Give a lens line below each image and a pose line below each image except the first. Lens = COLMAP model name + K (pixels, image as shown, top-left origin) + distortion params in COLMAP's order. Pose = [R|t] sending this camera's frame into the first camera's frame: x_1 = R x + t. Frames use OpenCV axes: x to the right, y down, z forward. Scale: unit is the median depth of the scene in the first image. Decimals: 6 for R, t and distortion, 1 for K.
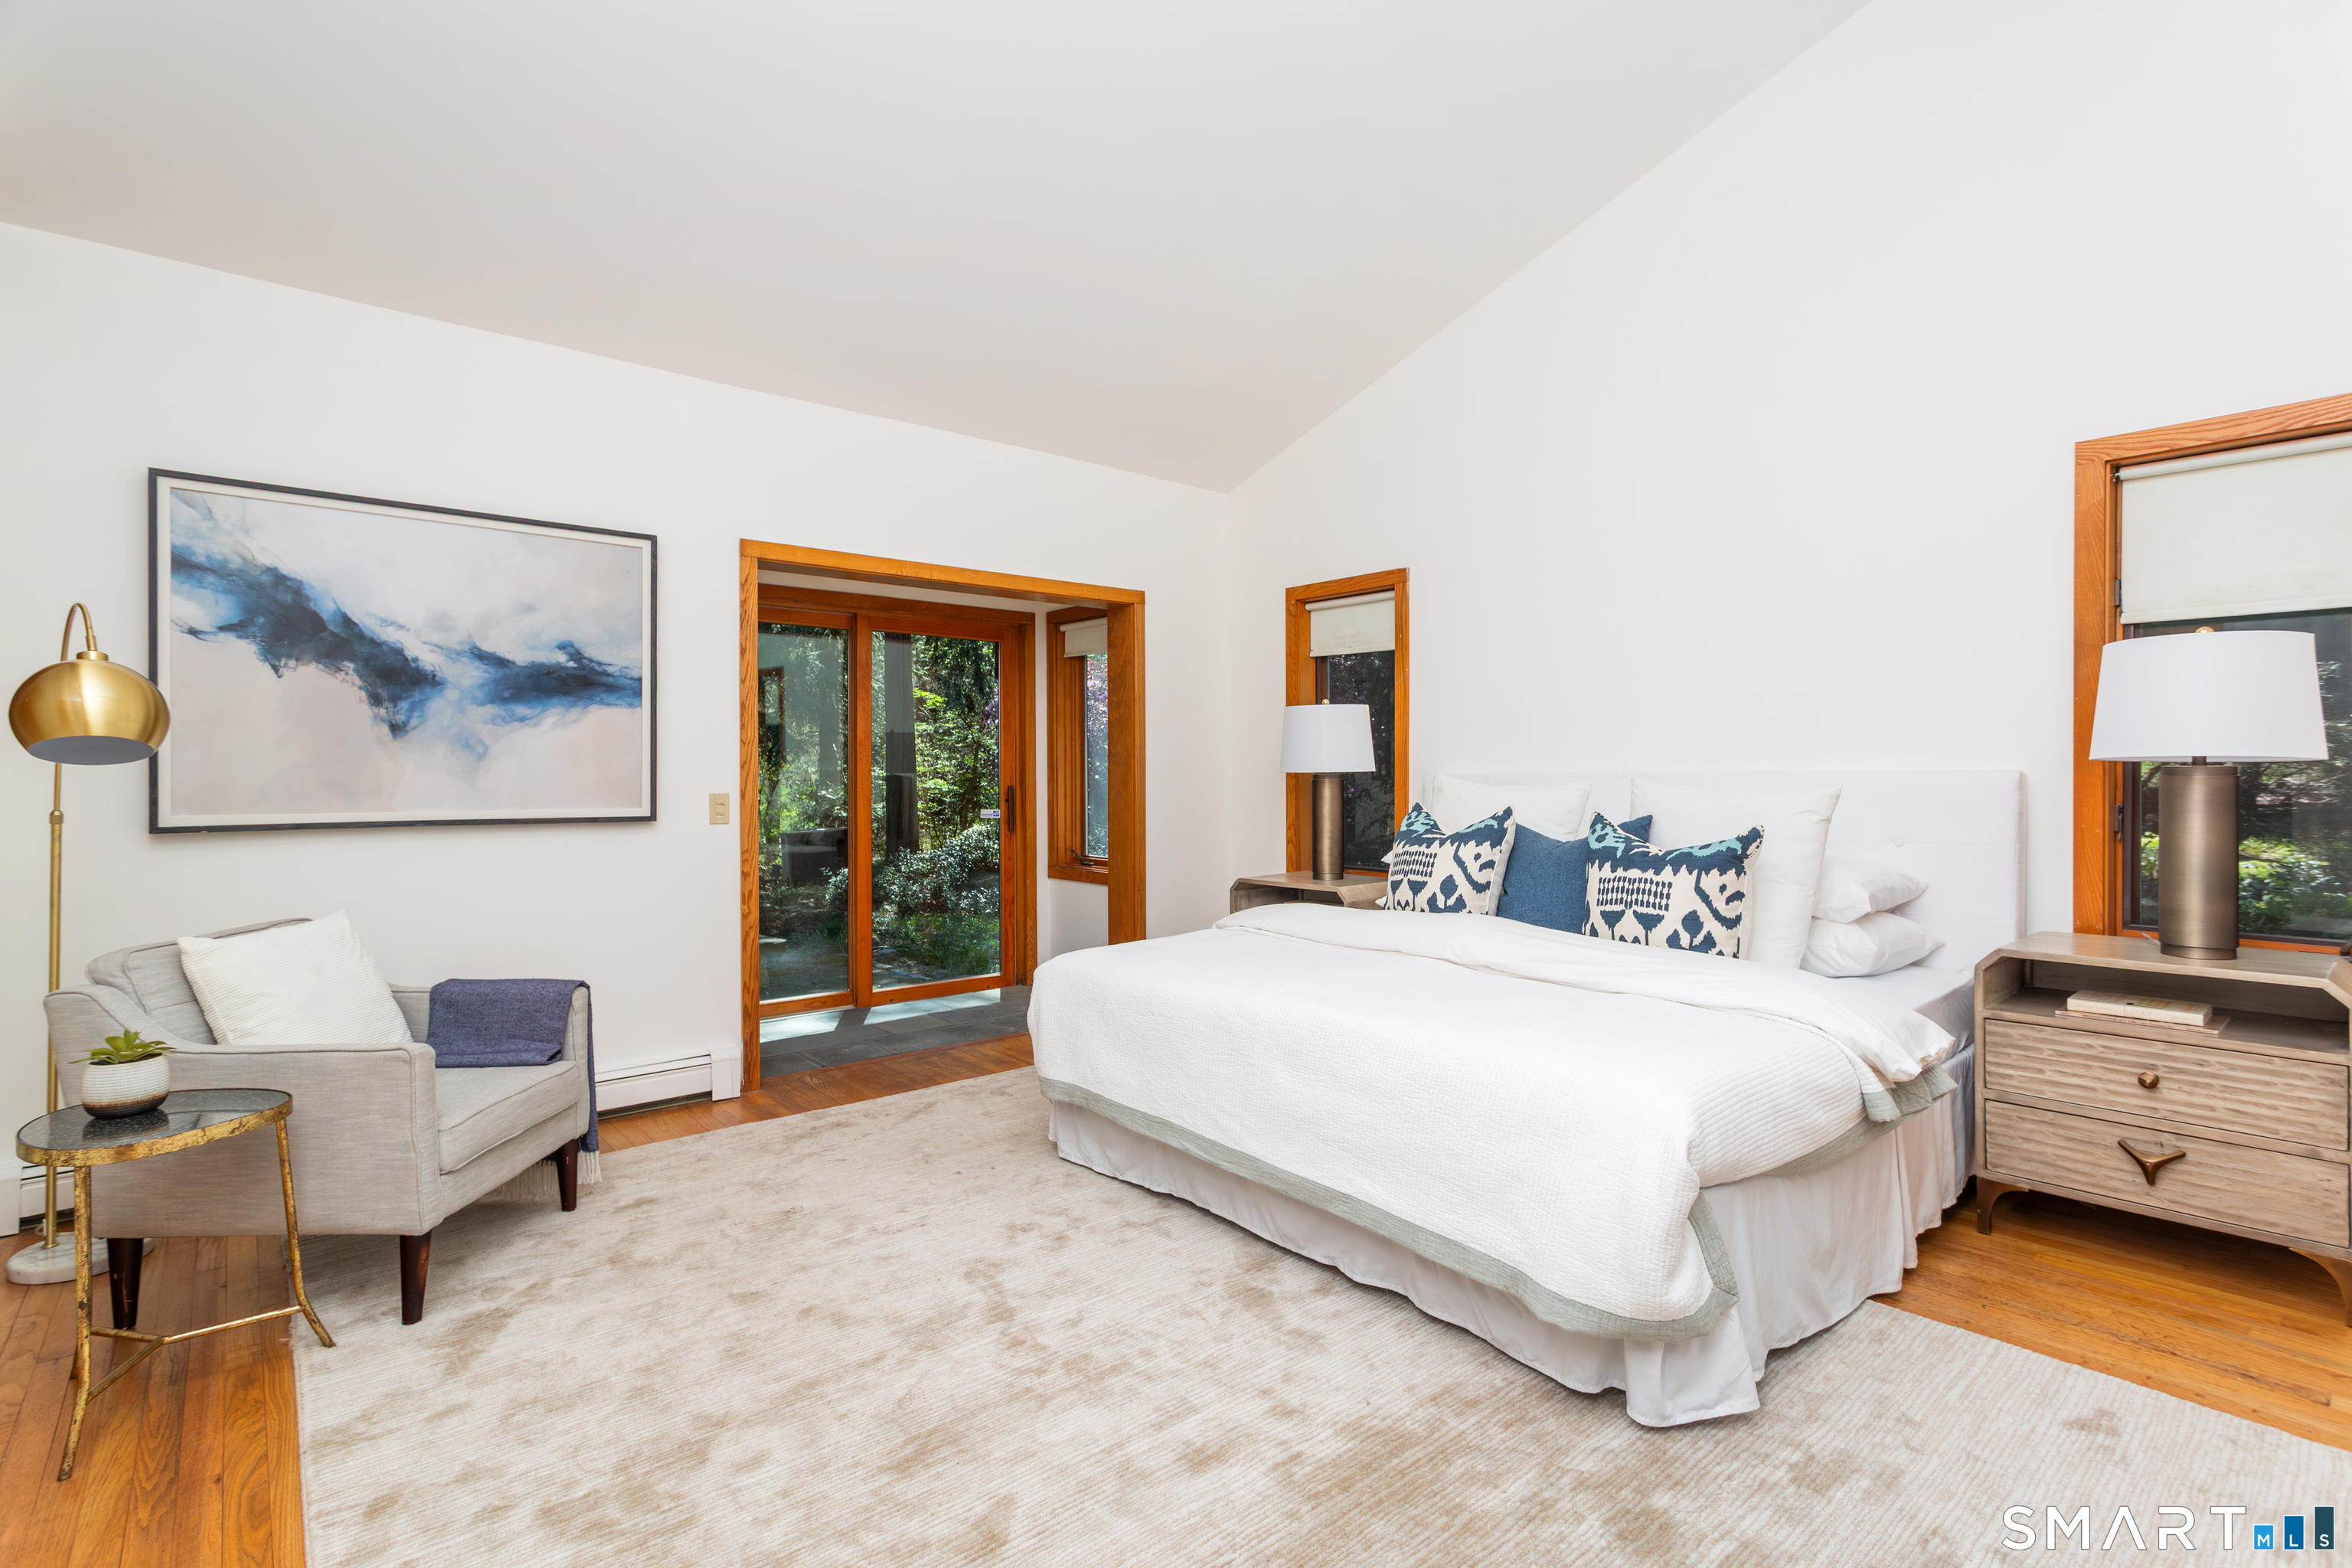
lens RADIAL K [[1111.0, 0, 1170.9], [0, 1111.0, 780.9], [0, 0, 1]] dist [-0.002441, -0.000491]
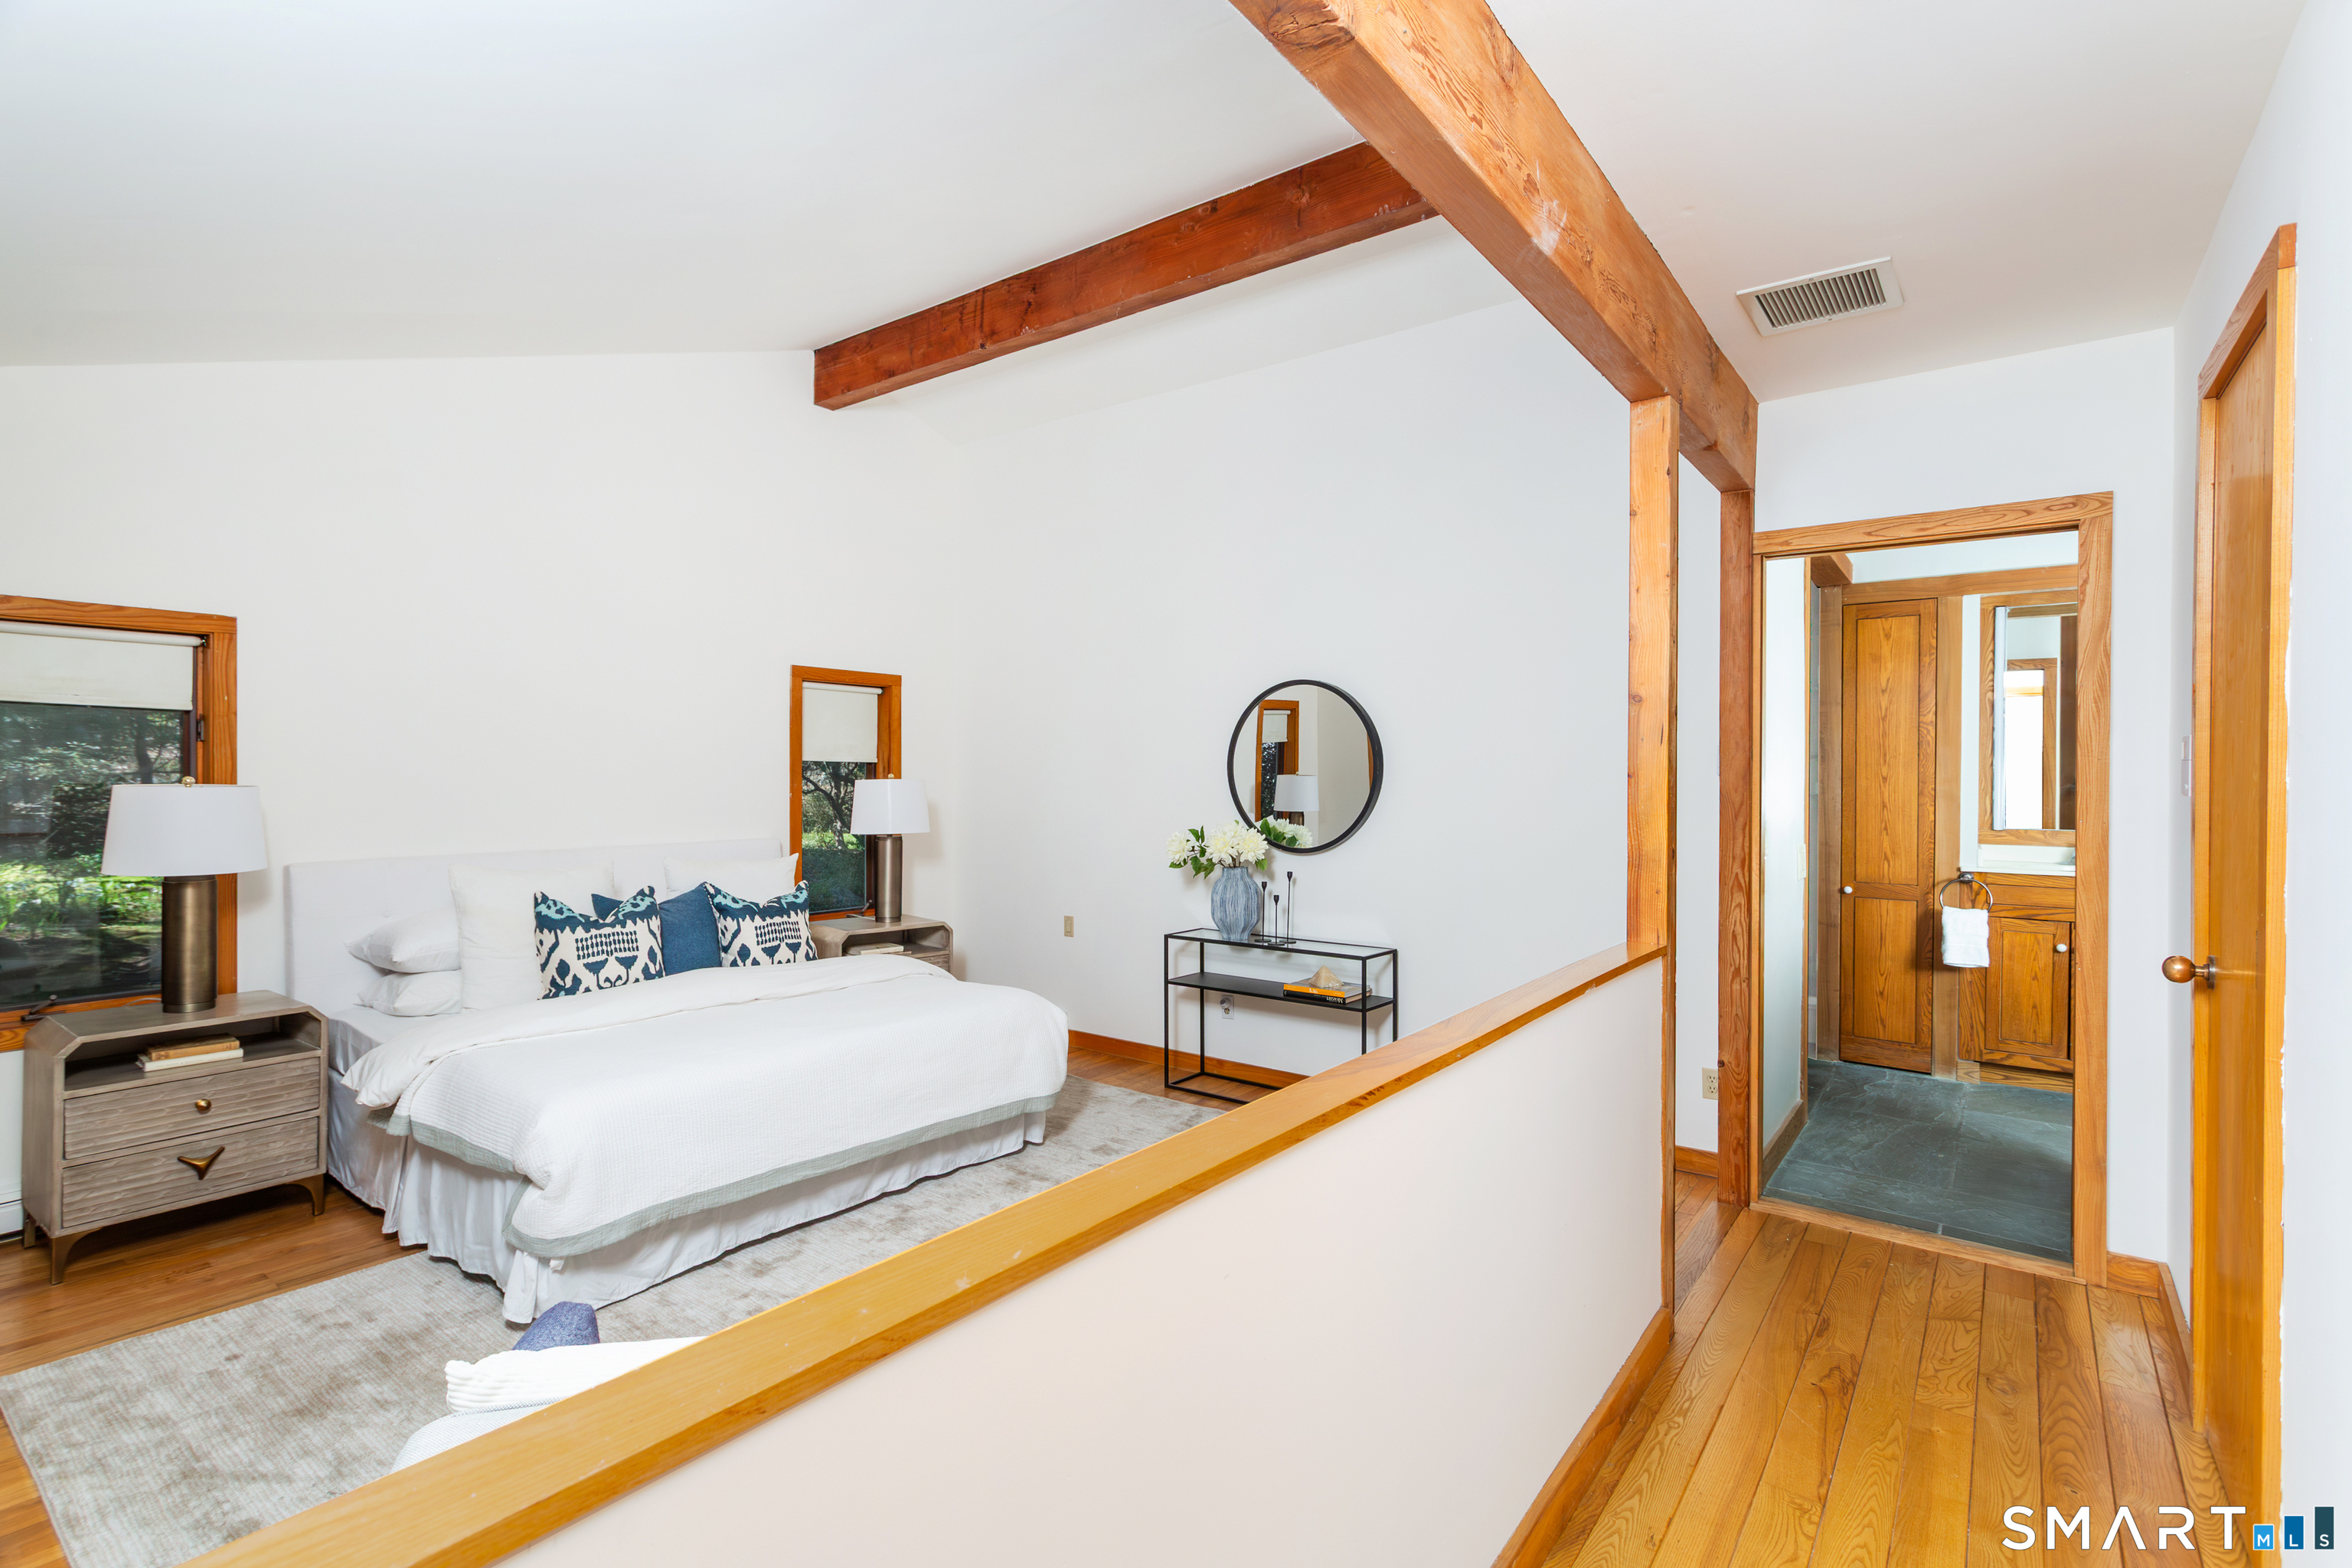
lens RADIAL K [[1111.0, 0, 1170.9], [0, 1111.0, 780.9], [0, 0, 1]] dist [-0.002441, -0.000491]
pose [[-0.213996, -0.011104, 0.976771, -1.105650], [-0.002767, 0.999938, 0.010761, -0.116956], [-0.976831, -0.000400, -0.214014, 0.723748]]
